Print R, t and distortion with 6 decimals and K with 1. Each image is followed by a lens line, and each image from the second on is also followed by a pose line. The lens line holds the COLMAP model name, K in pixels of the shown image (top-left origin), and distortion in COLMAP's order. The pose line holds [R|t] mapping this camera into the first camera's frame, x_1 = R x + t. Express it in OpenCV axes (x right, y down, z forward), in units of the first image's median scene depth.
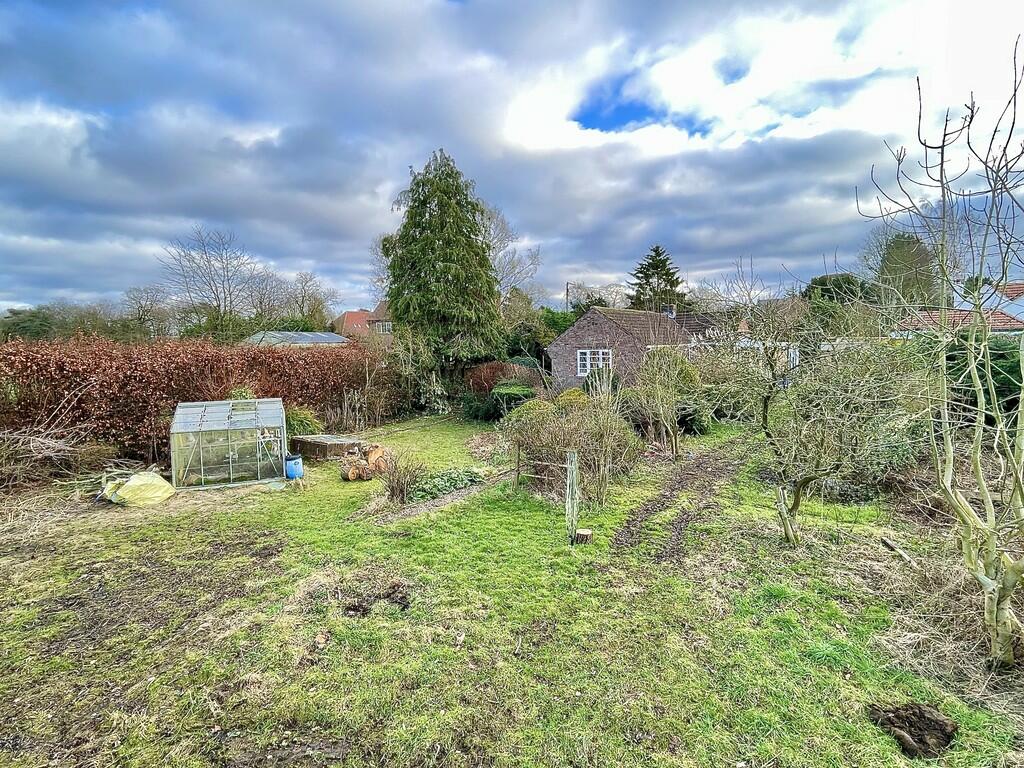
lens RADIAL K [[541.9, 0, 512.2], [0, 541.9, 383.9], [0, 0, 1]] dist [0.000720, 0.000397]
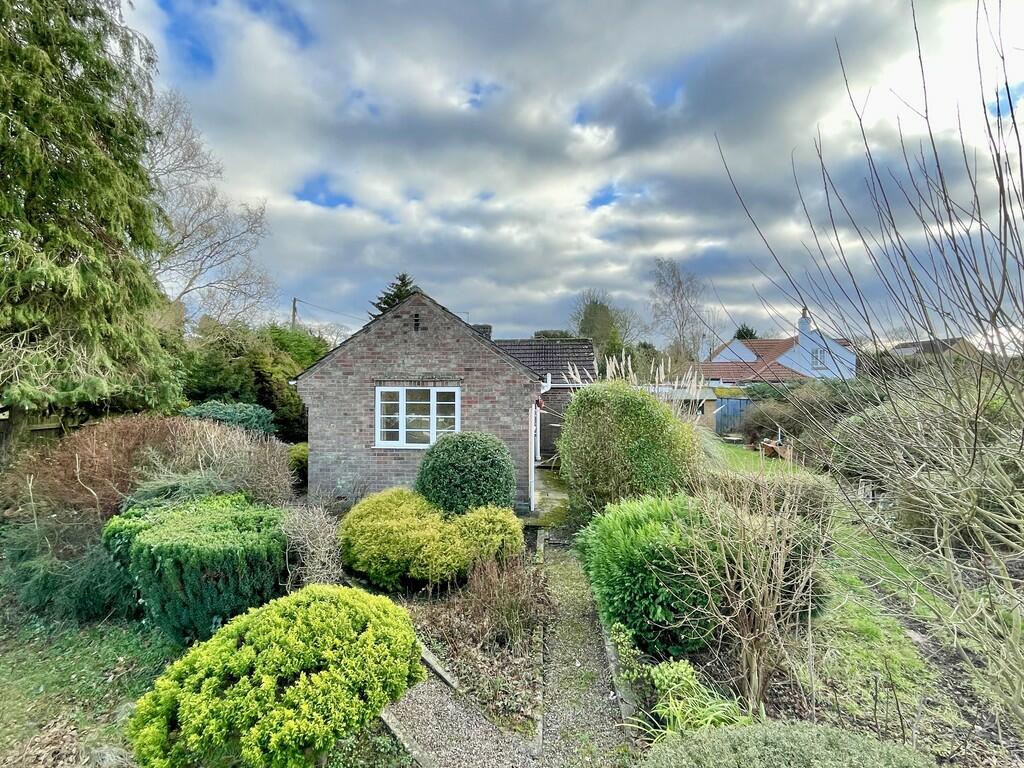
lens RADIAL K [[541.9, 0, 511.1], [0, 541.9, 385.4], [0, 0, 1]] dist [0.000720, 0.000397]
pose [[0.869932, 0.027156, 0.492424, 0.002901], [0.014907, 0.996579, -0.081293, -0.027269], [-0.492947, 0.078060, 0.866551, 0.574008]]
